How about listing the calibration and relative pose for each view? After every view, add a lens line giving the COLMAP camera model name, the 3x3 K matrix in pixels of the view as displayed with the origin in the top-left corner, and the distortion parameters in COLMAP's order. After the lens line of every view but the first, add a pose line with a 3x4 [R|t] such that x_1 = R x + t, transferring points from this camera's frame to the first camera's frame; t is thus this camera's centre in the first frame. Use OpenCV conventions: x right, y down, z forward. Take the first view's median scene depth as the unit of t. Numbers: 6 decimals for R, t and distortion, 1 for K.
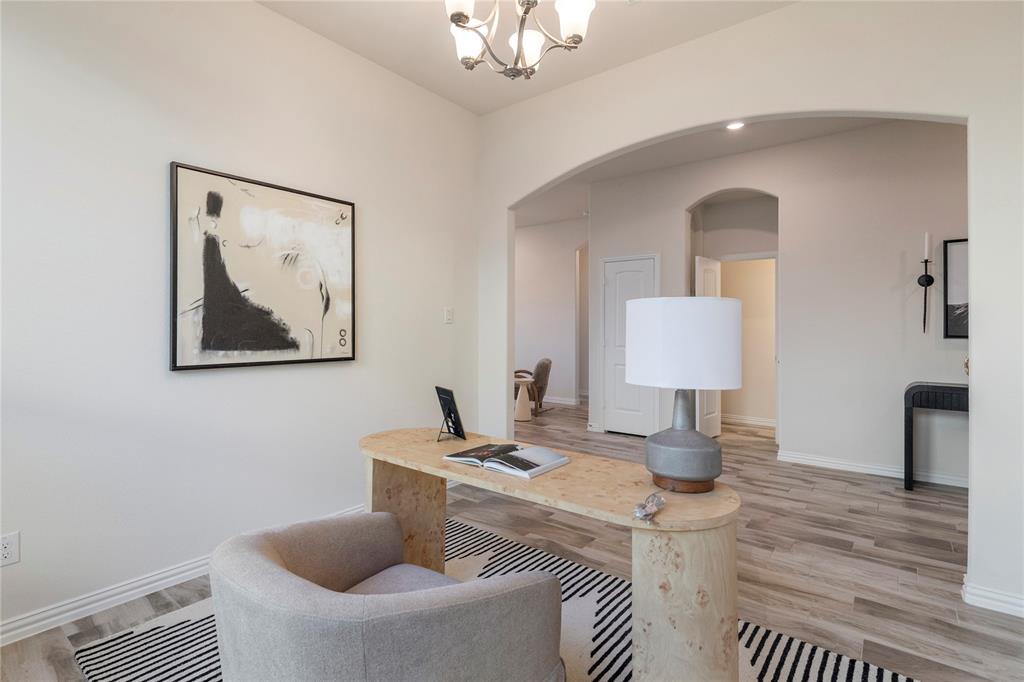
lens RADIAL K [[480.0, 0, 522.4], [0, 480.0, 333.0], [0, 0, 1]] dist [0.001830, -0.000191]
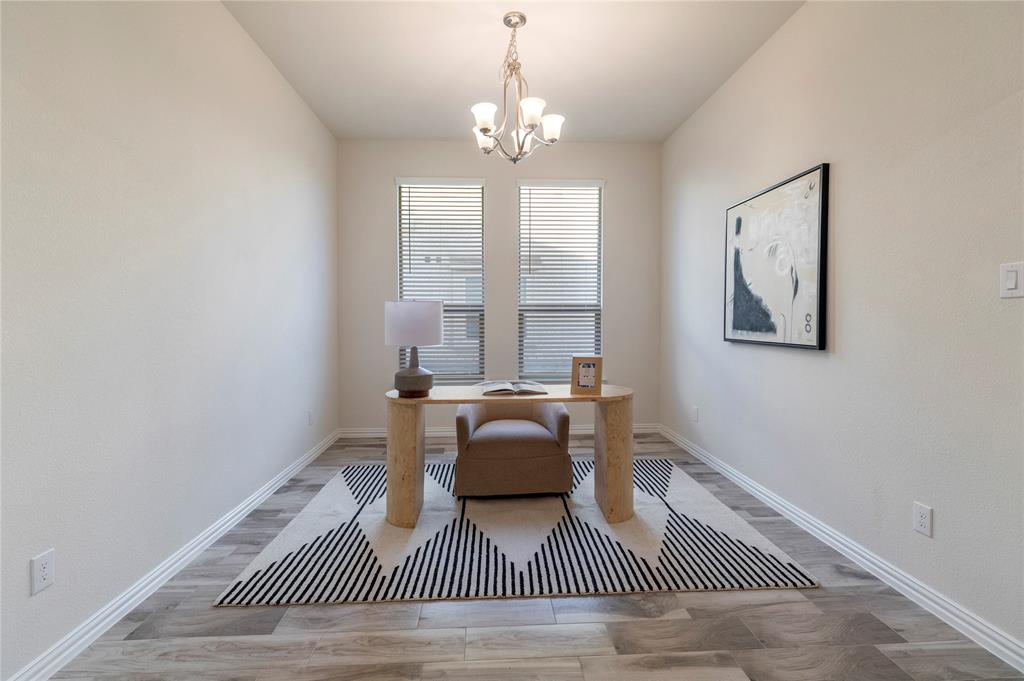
lens RADIAL K [[480.0, 0, 522.4], [0, 480.0, 332.5], [0, 0, 1]] dist [0.001830, -0.000191]
pose [[-0.749521, 0.023149, -0.661576, 0.677046], [-0.000593, 0.999364, 0.035641, -0.004944], [0.661981, 0.027106, -0.749031, 1.444521]]
